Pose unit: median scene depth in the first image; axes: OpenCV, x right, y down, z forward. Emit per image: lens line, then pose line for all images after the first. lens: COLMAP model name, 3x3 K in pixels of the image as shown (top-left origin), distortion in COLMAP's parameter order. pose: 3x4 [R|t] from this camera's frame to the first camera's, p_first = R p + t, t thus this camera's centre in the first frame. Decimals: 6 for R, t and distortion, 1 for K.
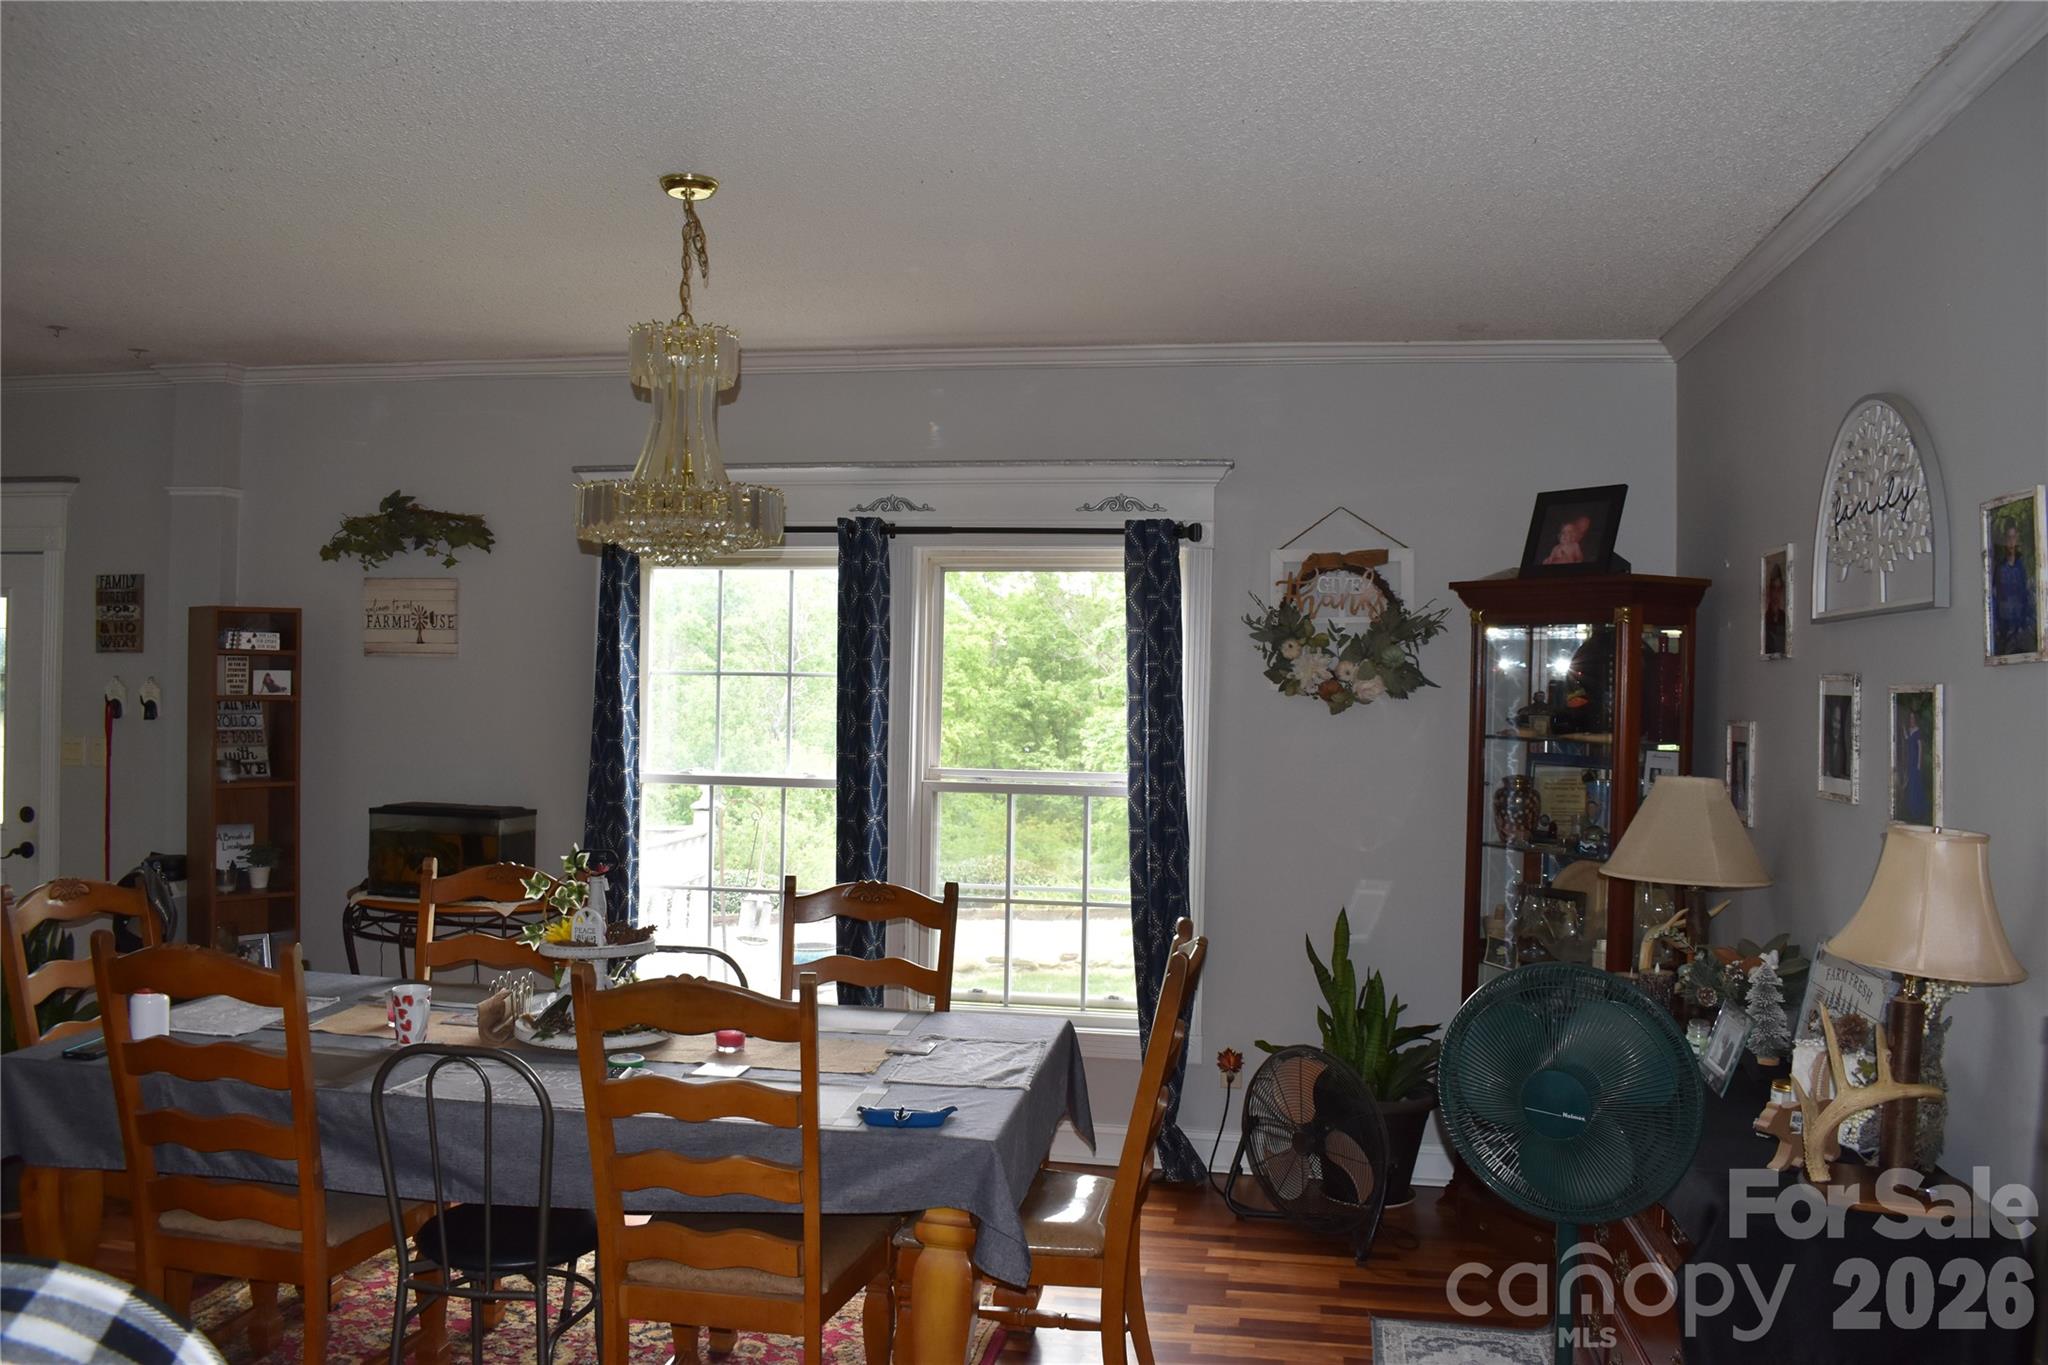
lens RADIAL K [[1624.5, 0, 1037.7], [0, 1624.5, 680.9], [0, 0, 1]] dist [-0.098818, 0.021052]
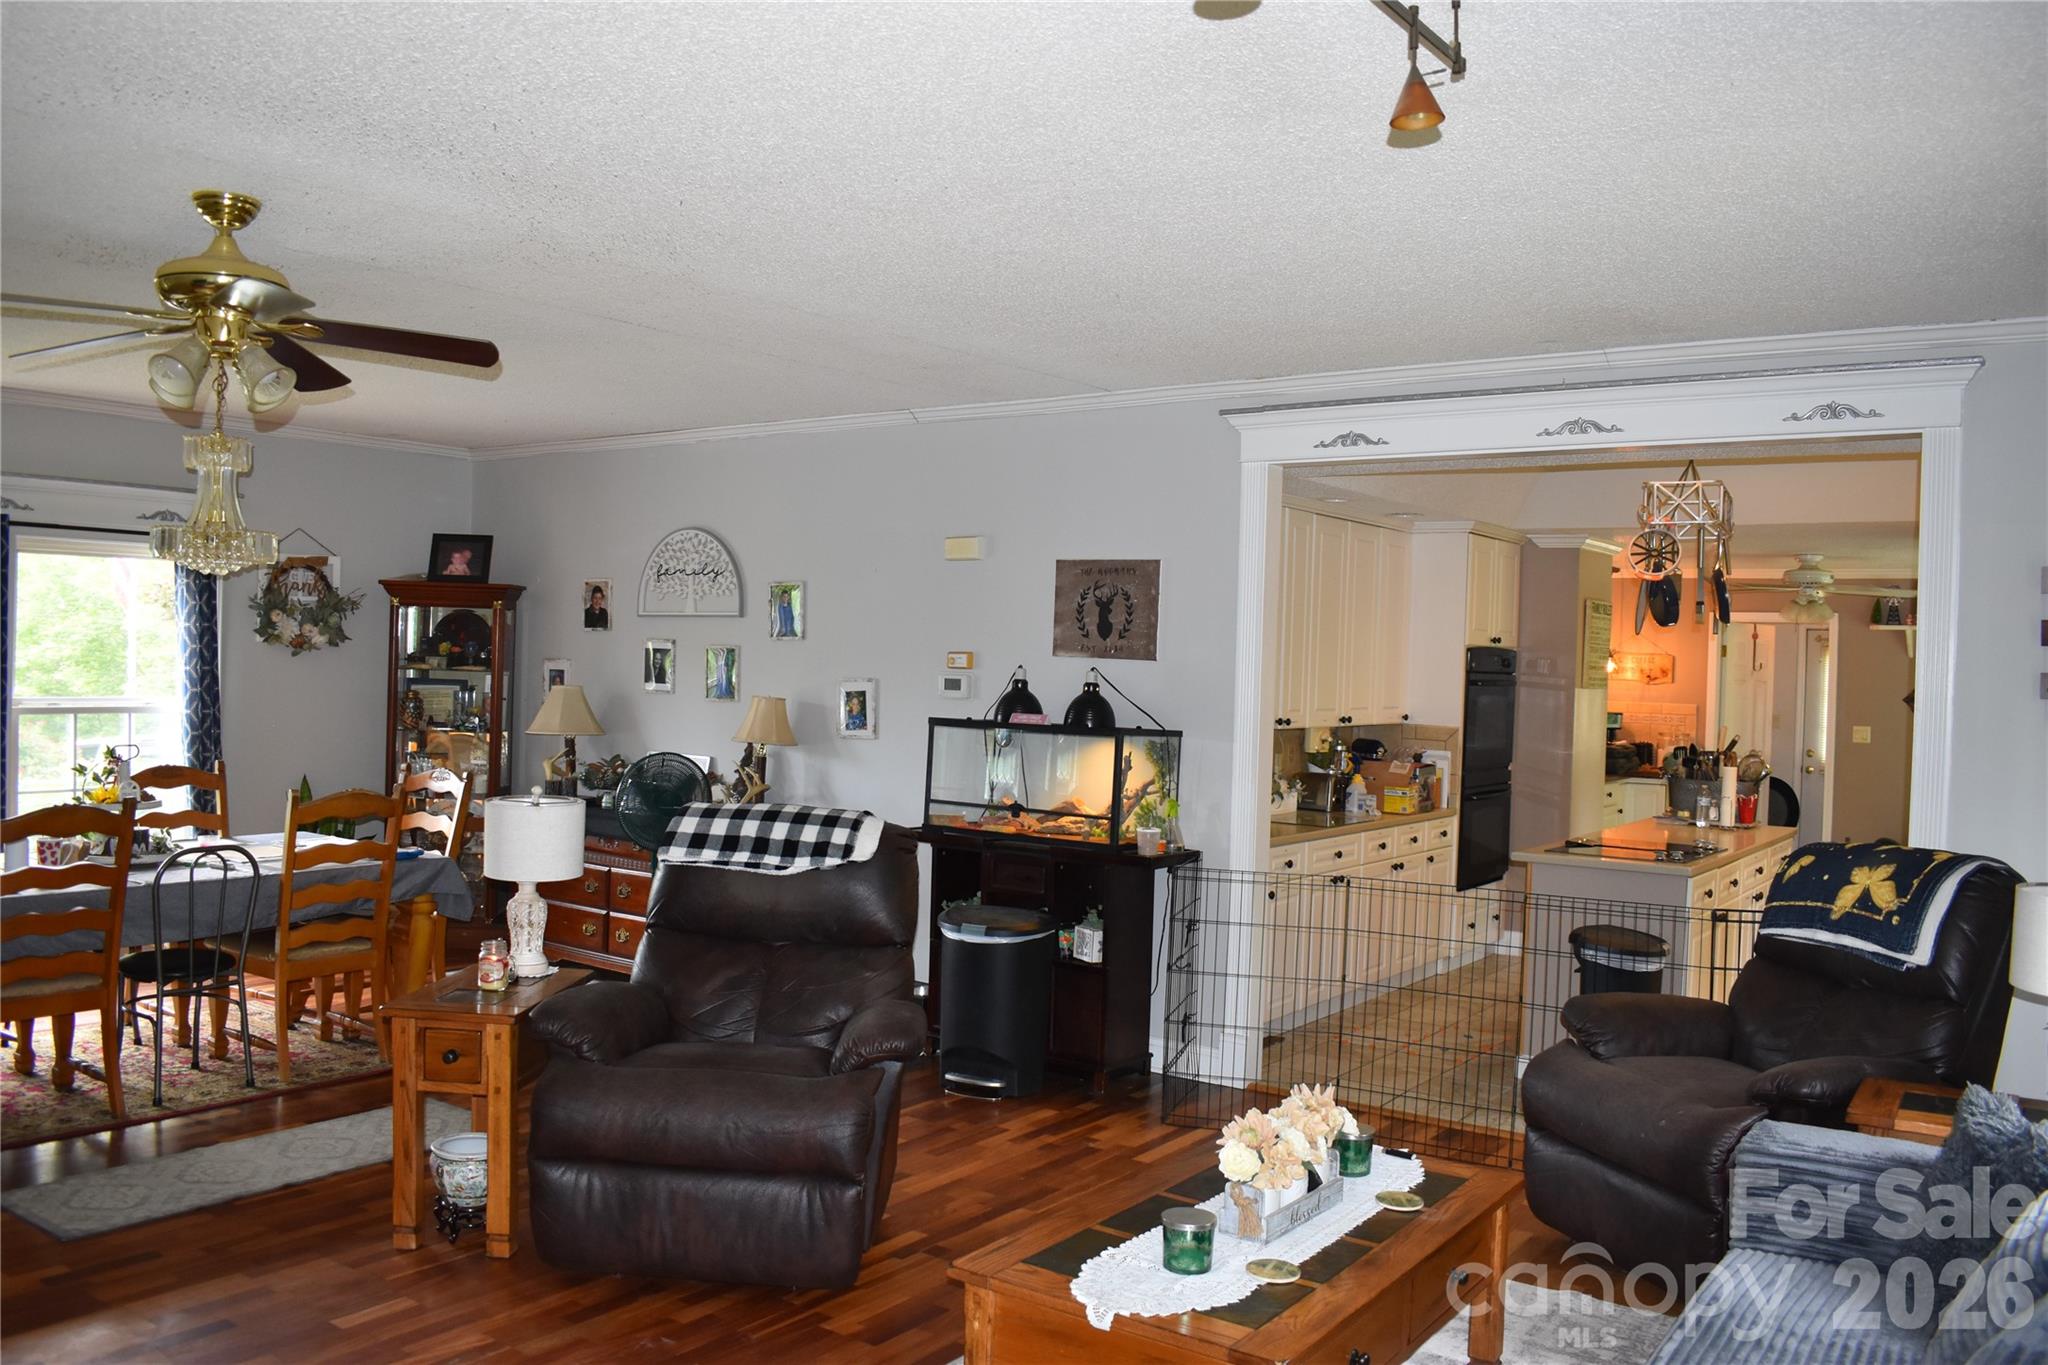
lens RADIAL K [[1594.4, 0, 1034.8], [0, 1594.4, 685.2], [0, 0, 1]] dist [-0.096576, 0.014295]
pose [[0.438494, -0.021855, 0.898468, -0.899511], [-0.019371, 0.999242, 0.033760, -0.017781], [-0.898525, -0.032208, 0.437738, -0.350620]]
